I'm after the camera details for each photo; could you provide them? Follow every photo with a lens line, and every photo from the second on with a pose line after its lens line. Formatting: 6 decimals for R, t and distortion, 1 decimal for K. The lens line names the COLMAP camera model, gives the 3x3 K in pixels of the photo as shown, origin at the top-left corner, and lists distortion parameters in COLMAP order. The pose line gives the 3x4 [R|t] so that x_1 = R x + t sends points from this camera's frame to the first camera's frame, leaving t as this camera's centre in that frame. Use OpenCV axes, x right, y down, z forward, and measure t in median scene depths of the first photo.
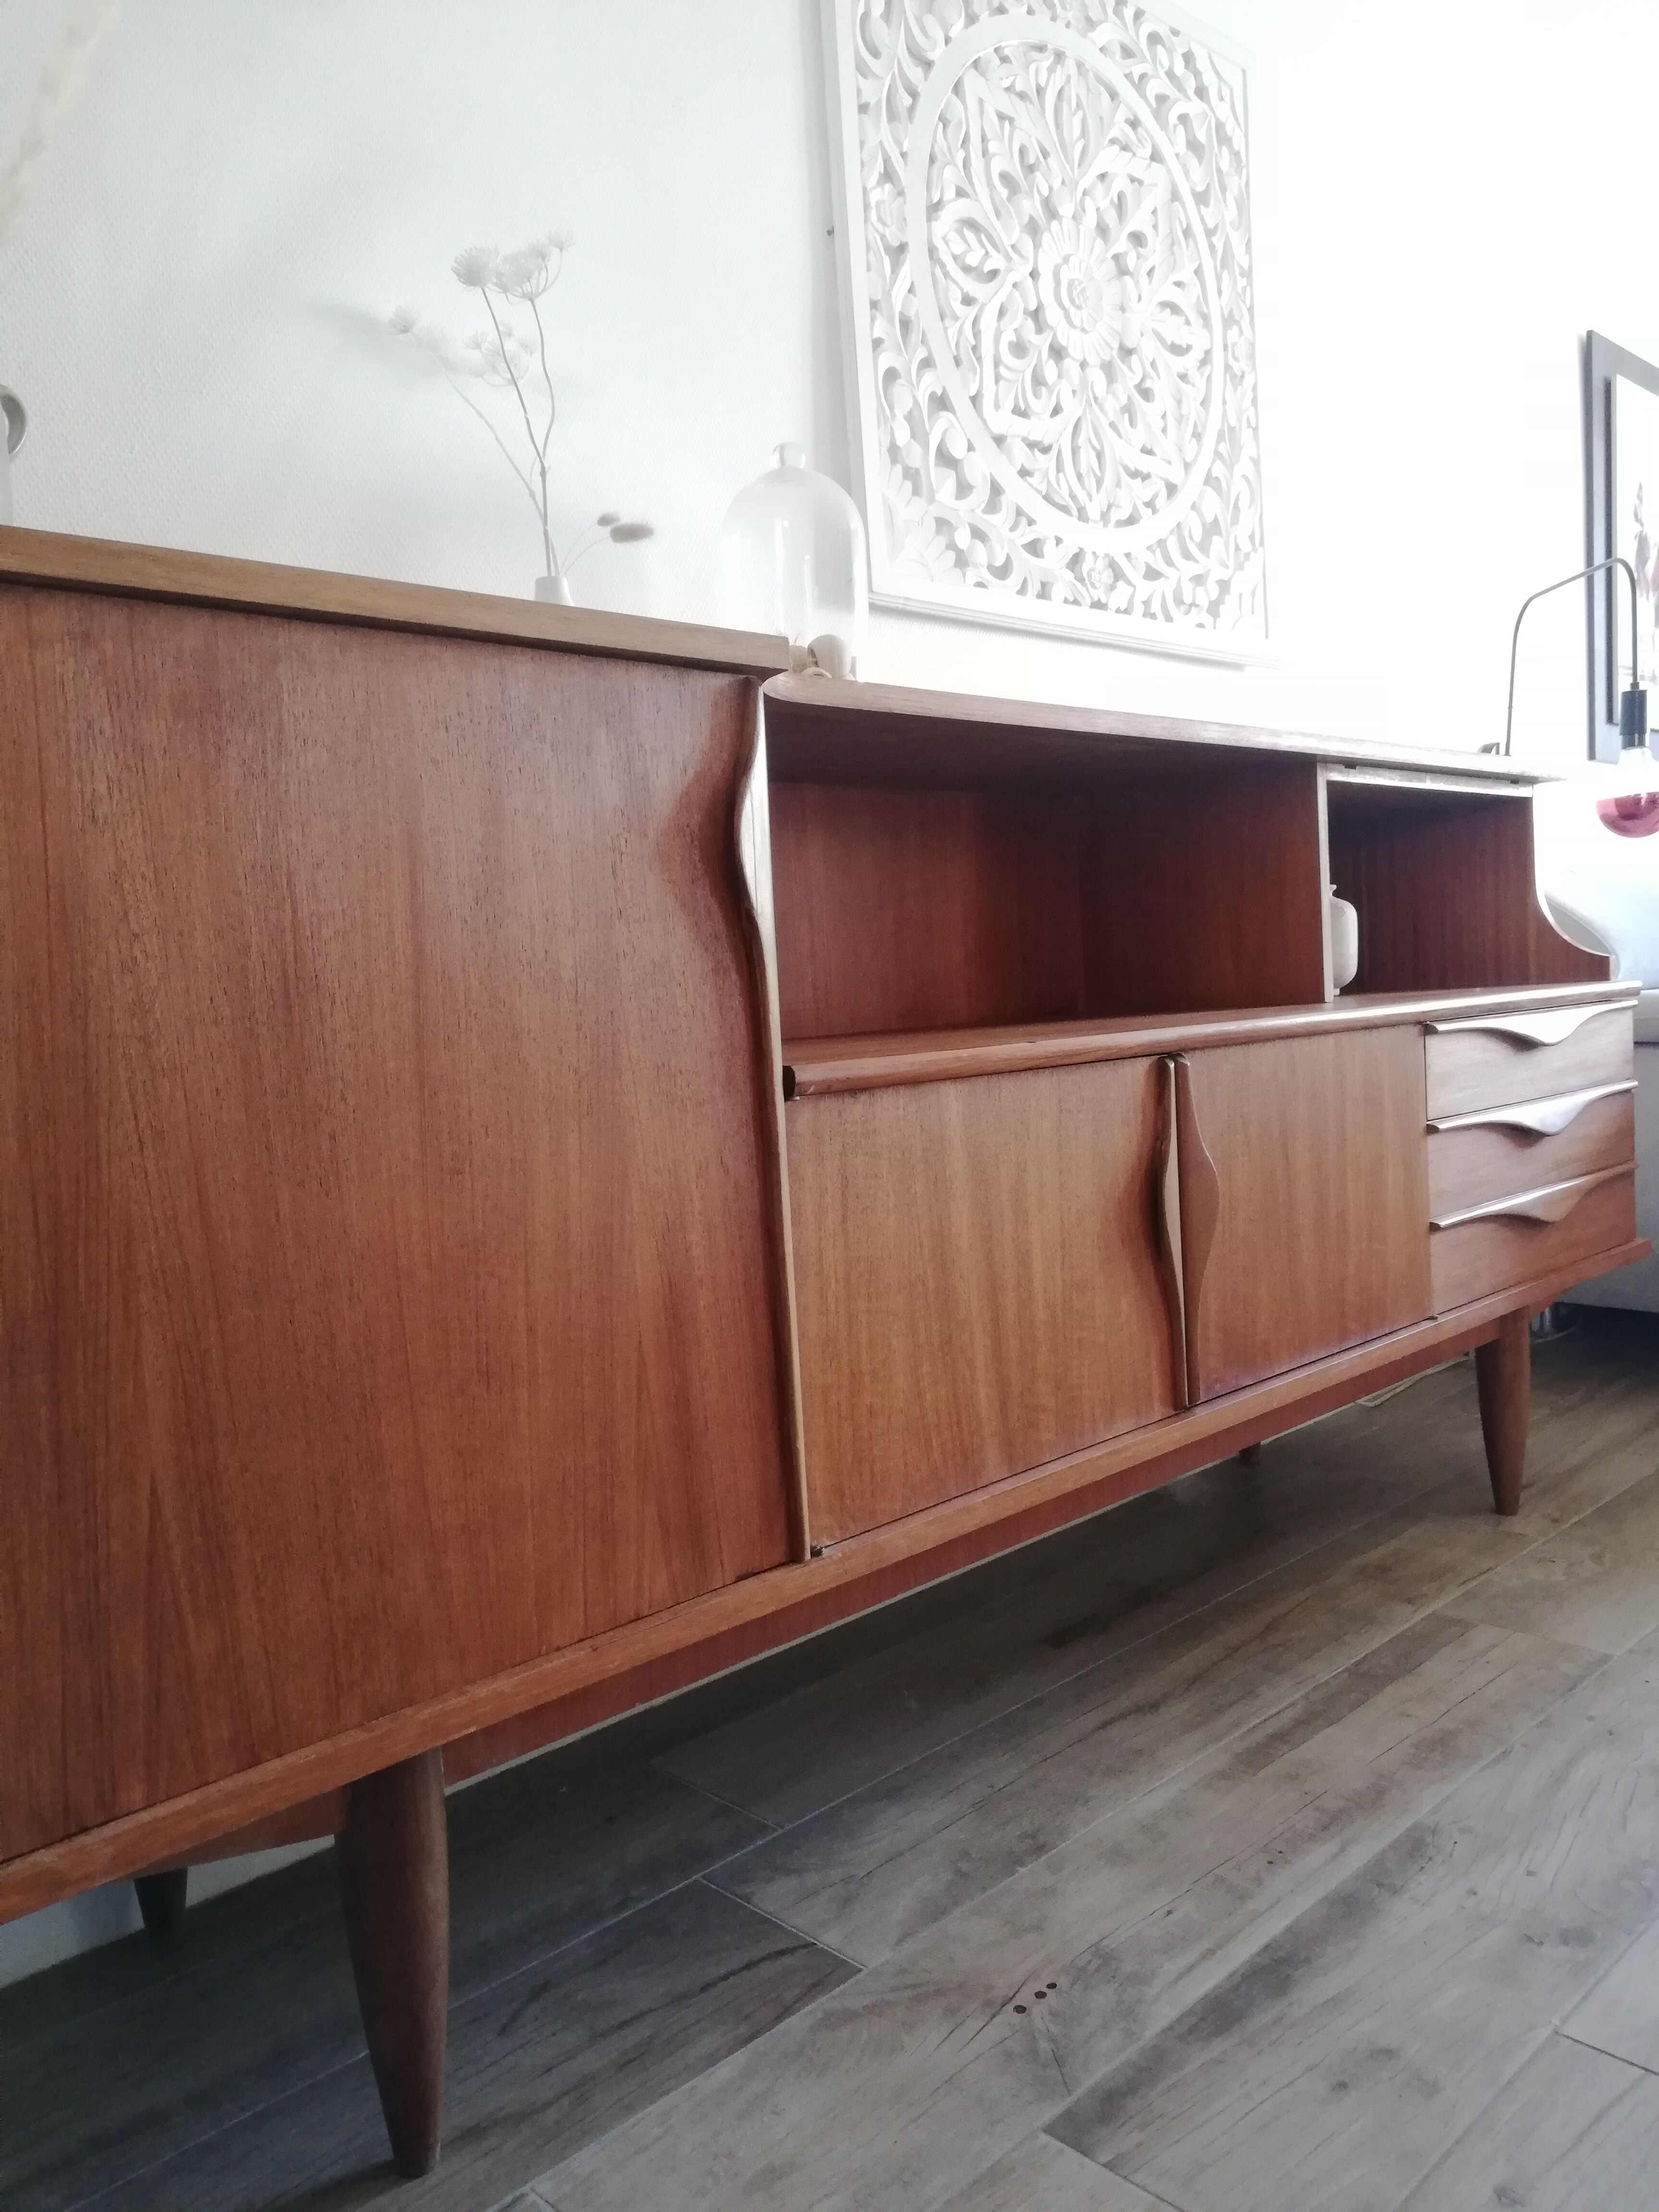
lens RADIAL K [[1667.7, 0, 828.1], [0, 1667.7, 1106.6], [0, 0, 1]] dist [0.044267, -0.067944]
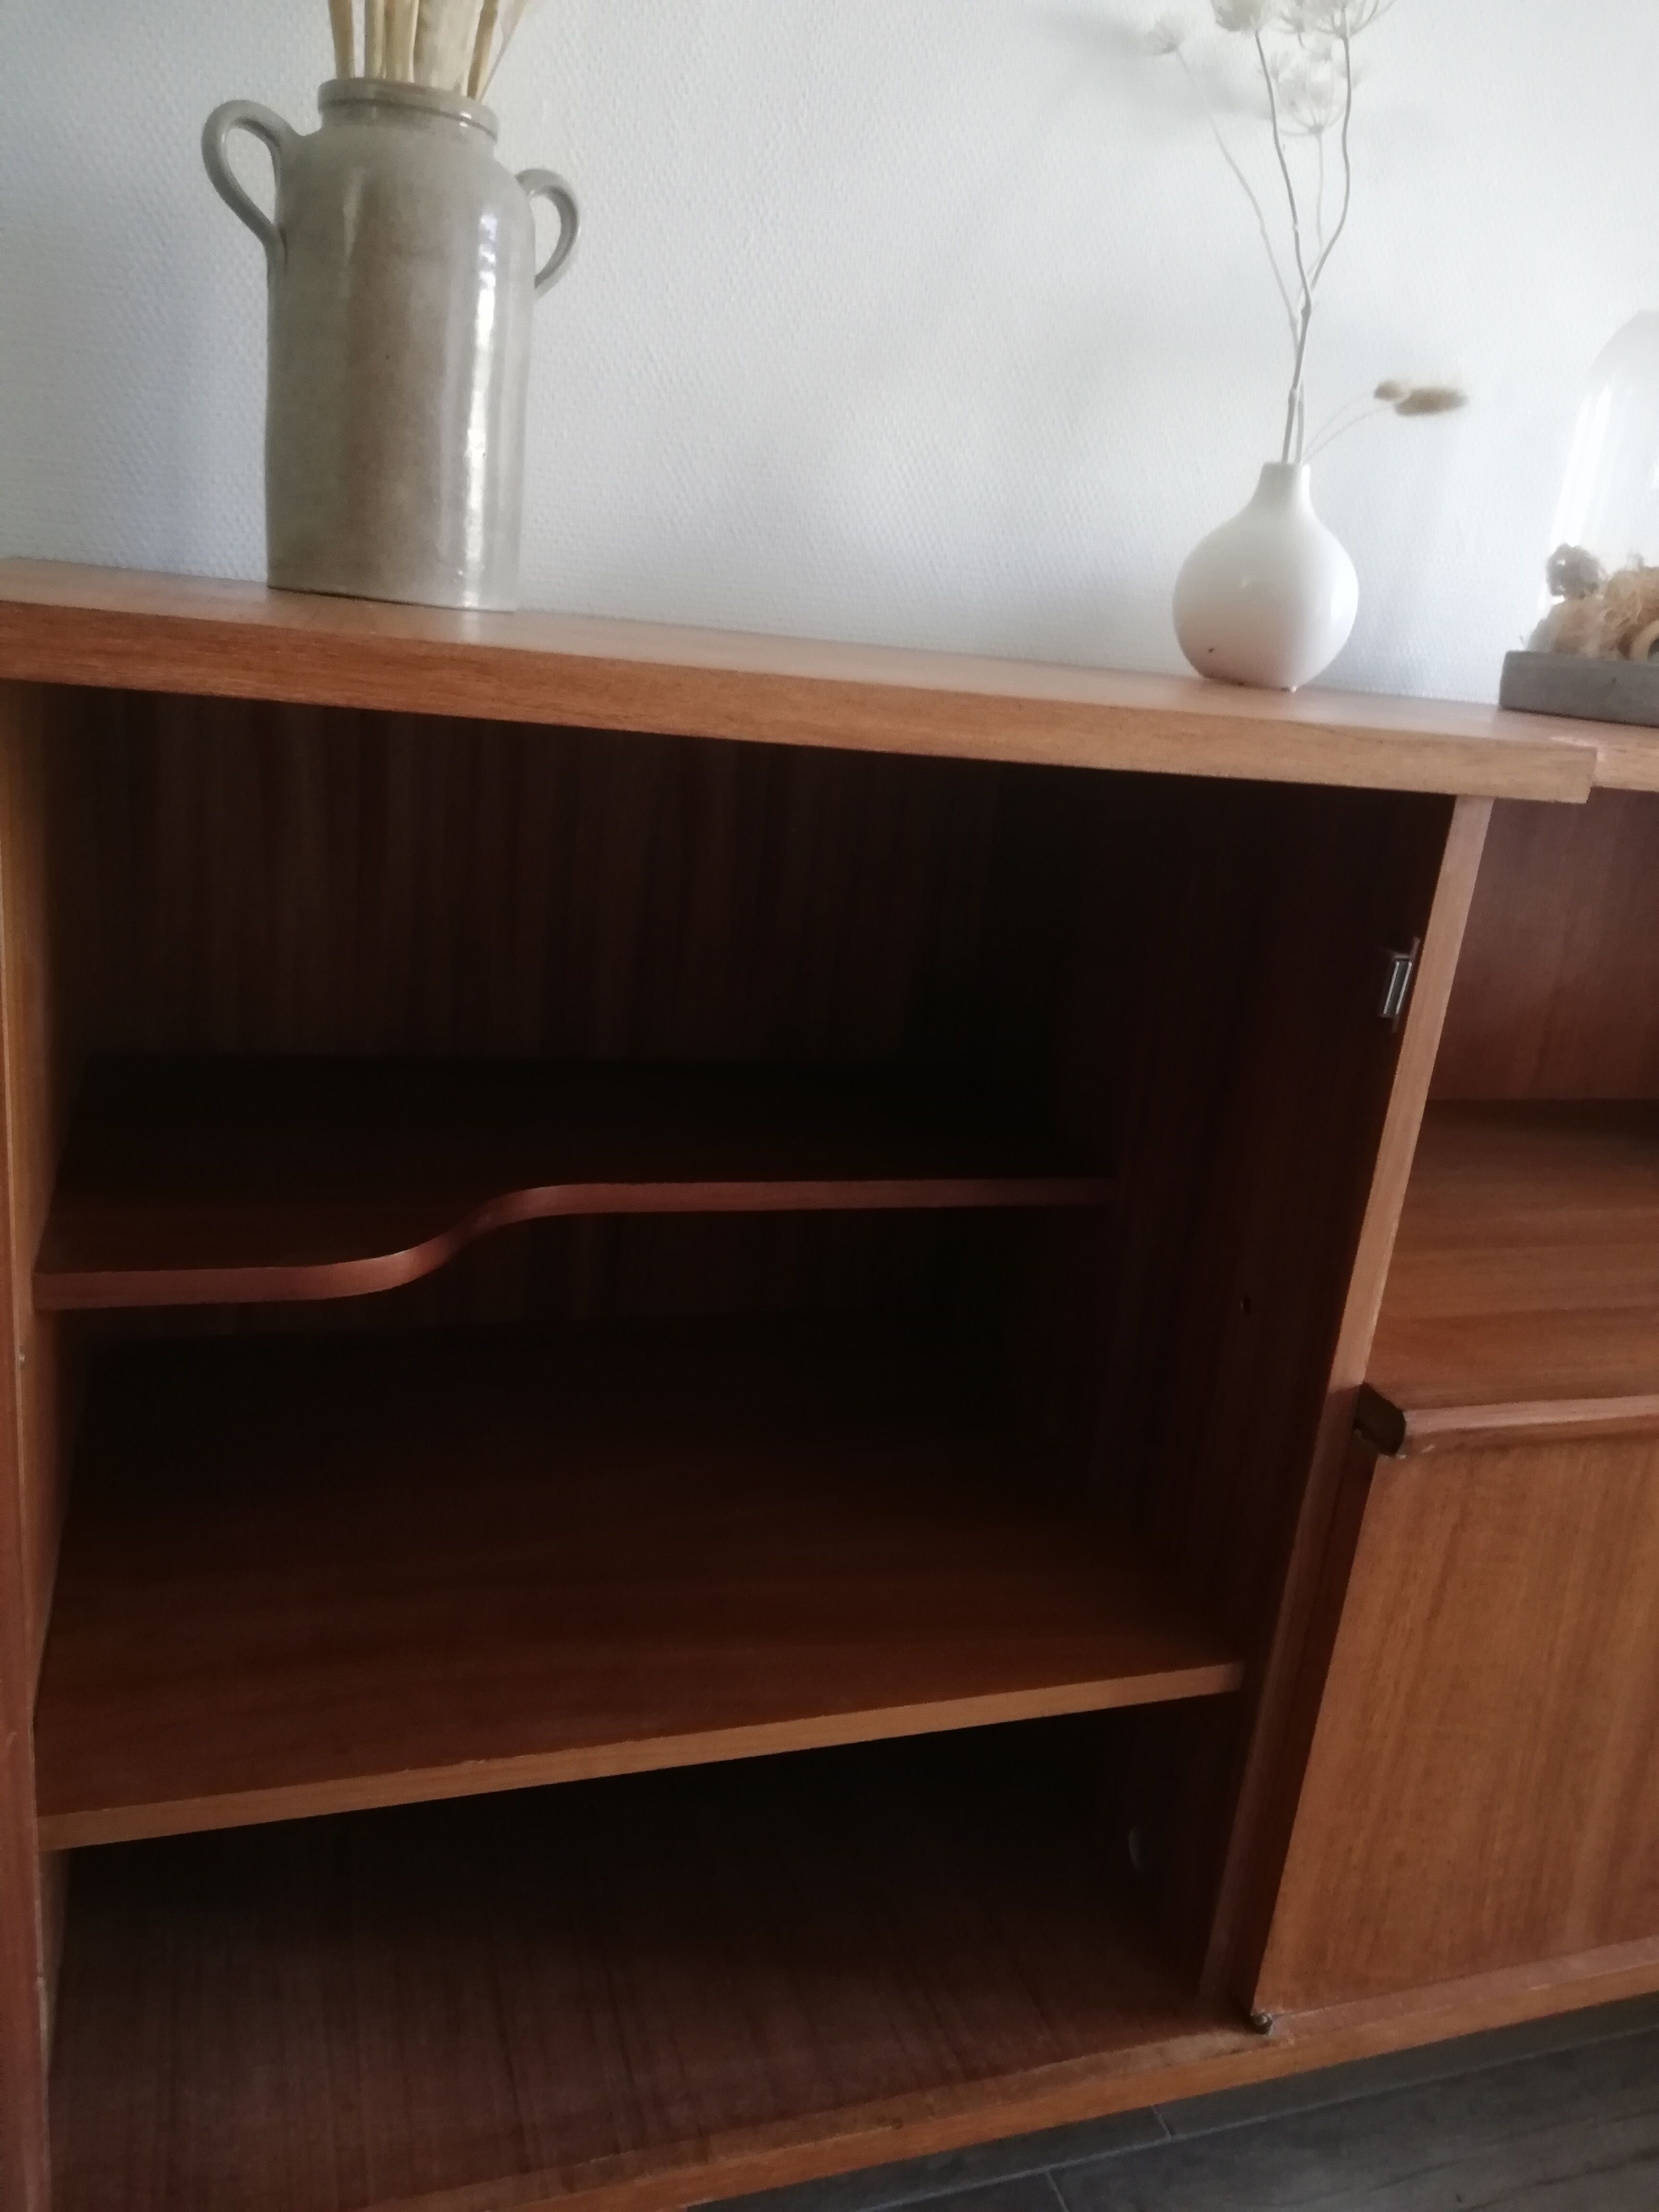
lens RADIAL K [[1656.8, 0, 825.8], [0, 1656.8, 1107.4], [0, 0, 1]] dist [0.058502, -0.092017]
pose [[0.888427, 0.270413, -0.370909, -0.007825], [-0.187187, 0.951244, 0.245146, -0.147952], [0.419116, -0.148365, 0.895728, 0.208021]]
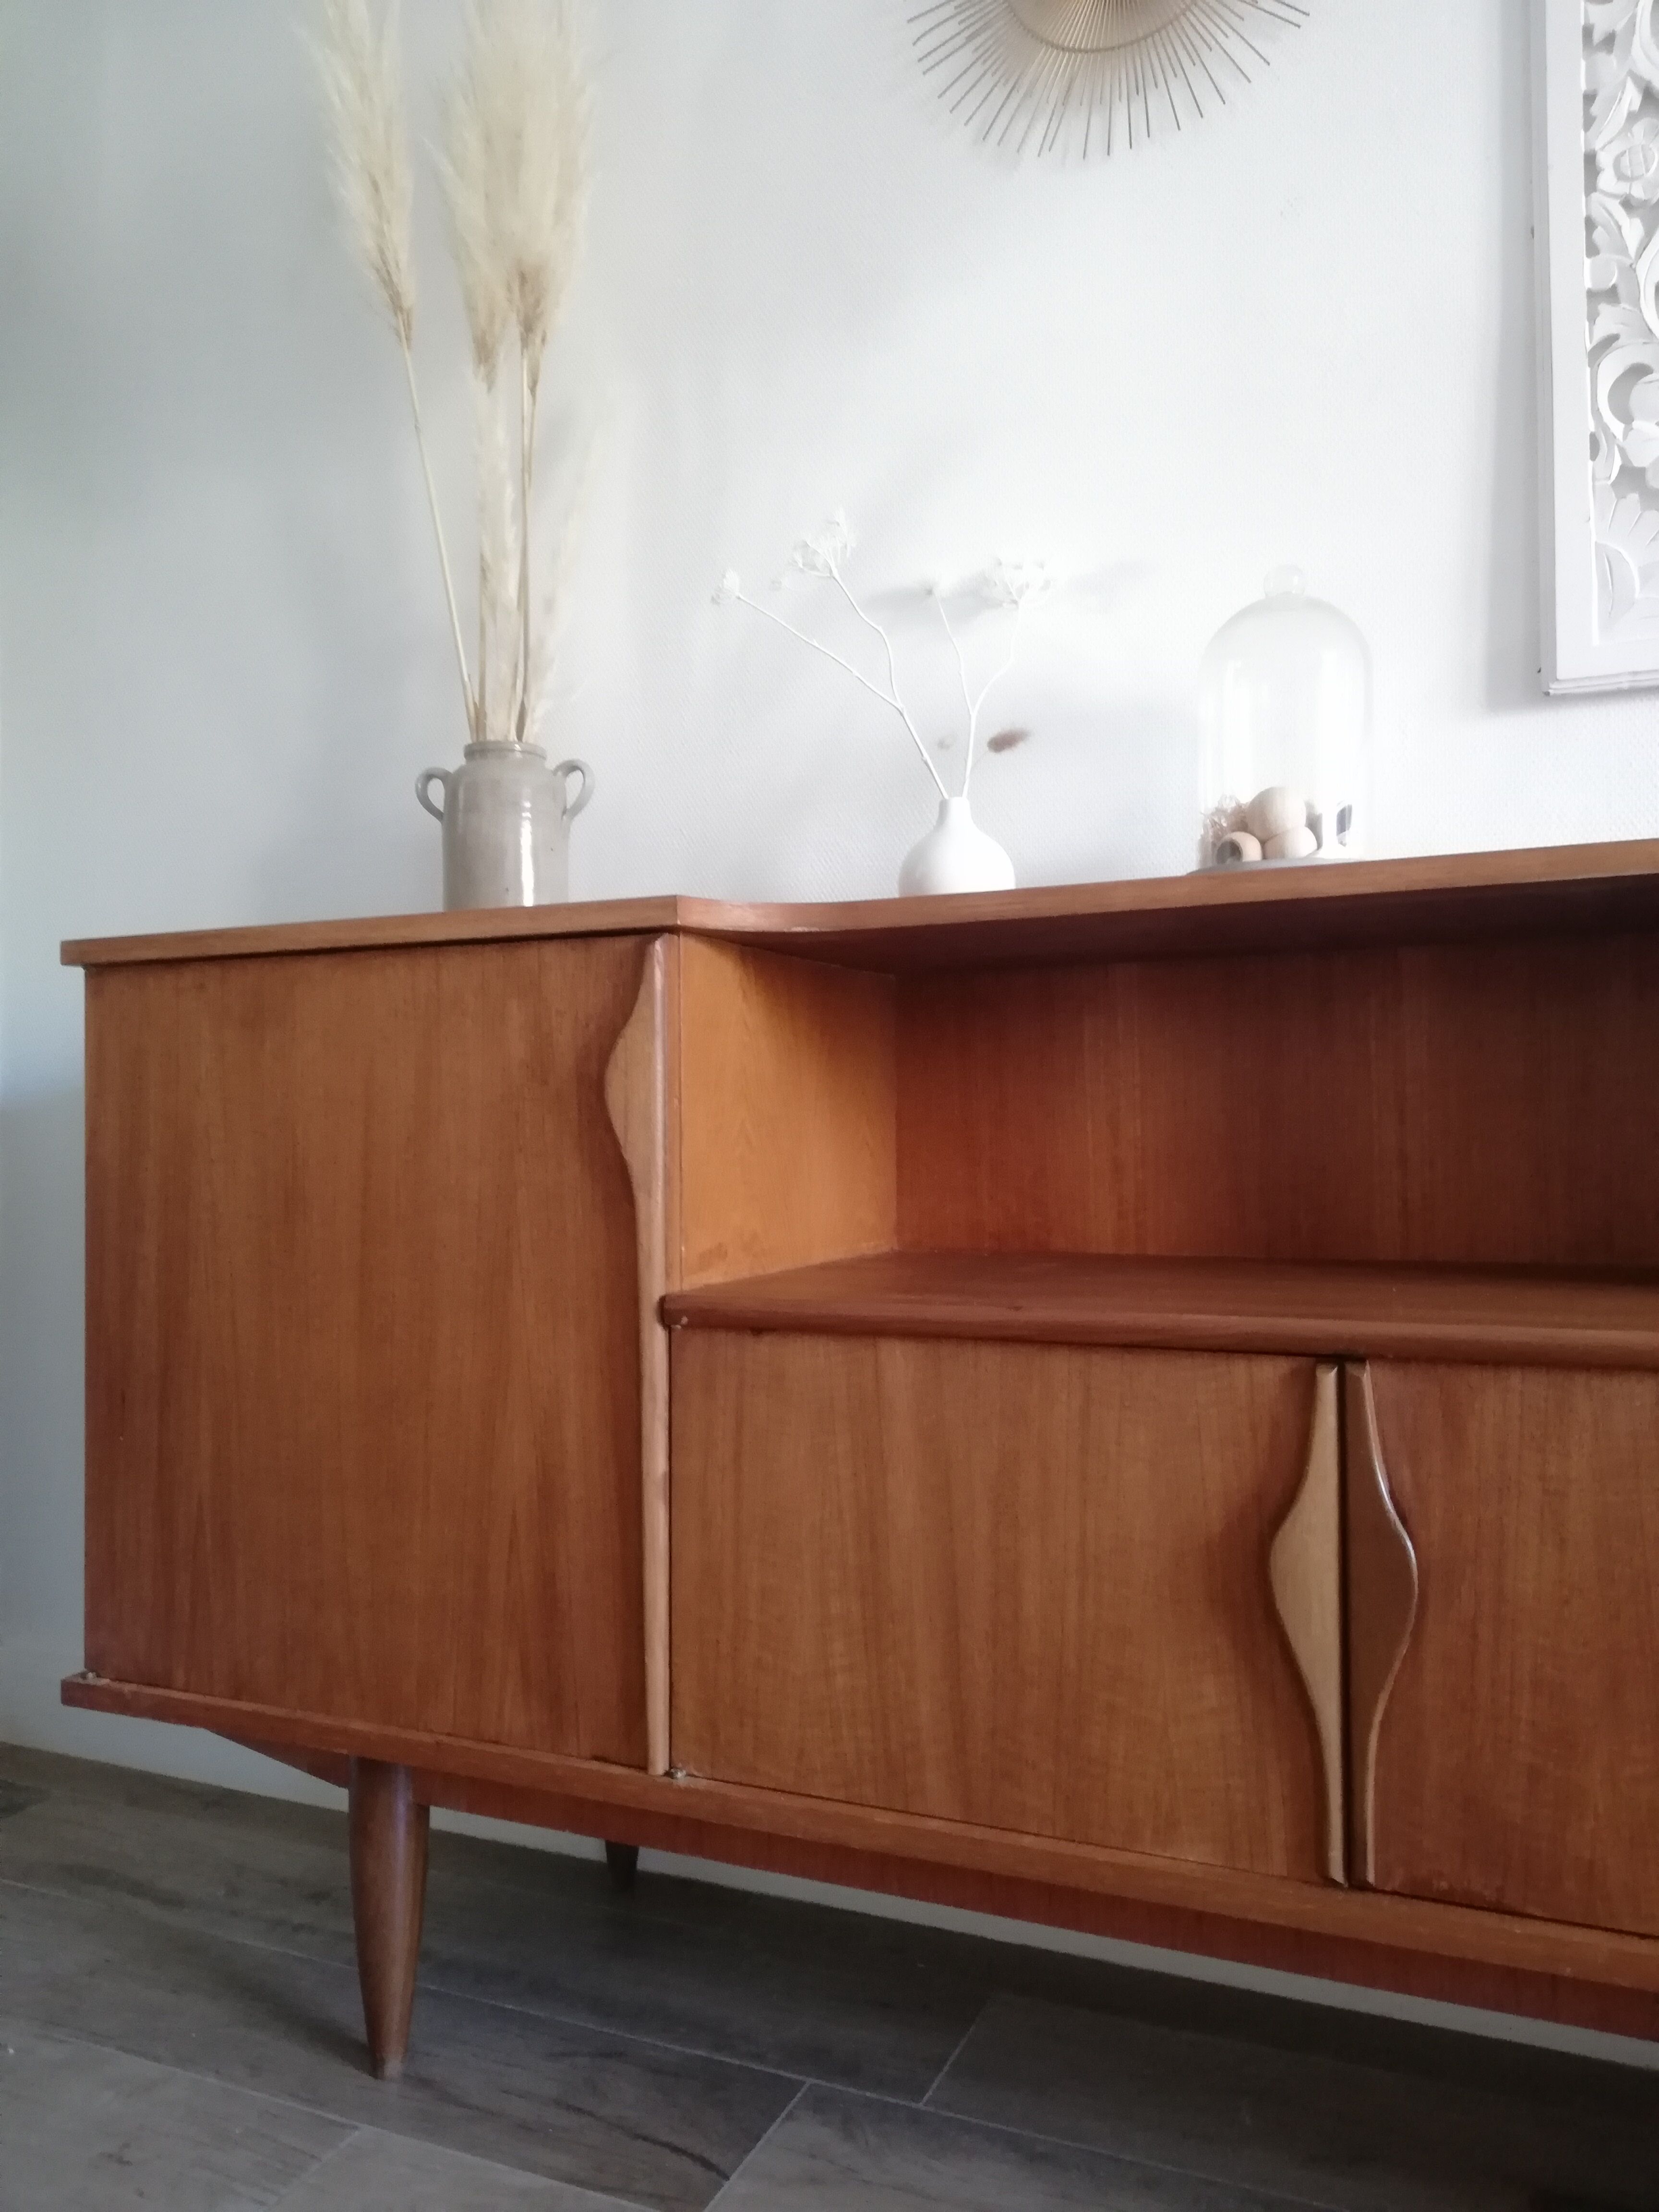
lens RADIAL K [[1664.2, 0, 829.5], [0, 1664.2, 1106.0], [0, 0, 1]] dist [0.038352, -0.052076]
pose [[0.368318, 0.039656, -0.928854, 0.581745], [-0.076389, 0.997003, 0.012275, -0.097216], [0.926556, 0.066433, 0.370243, 0.412239]]
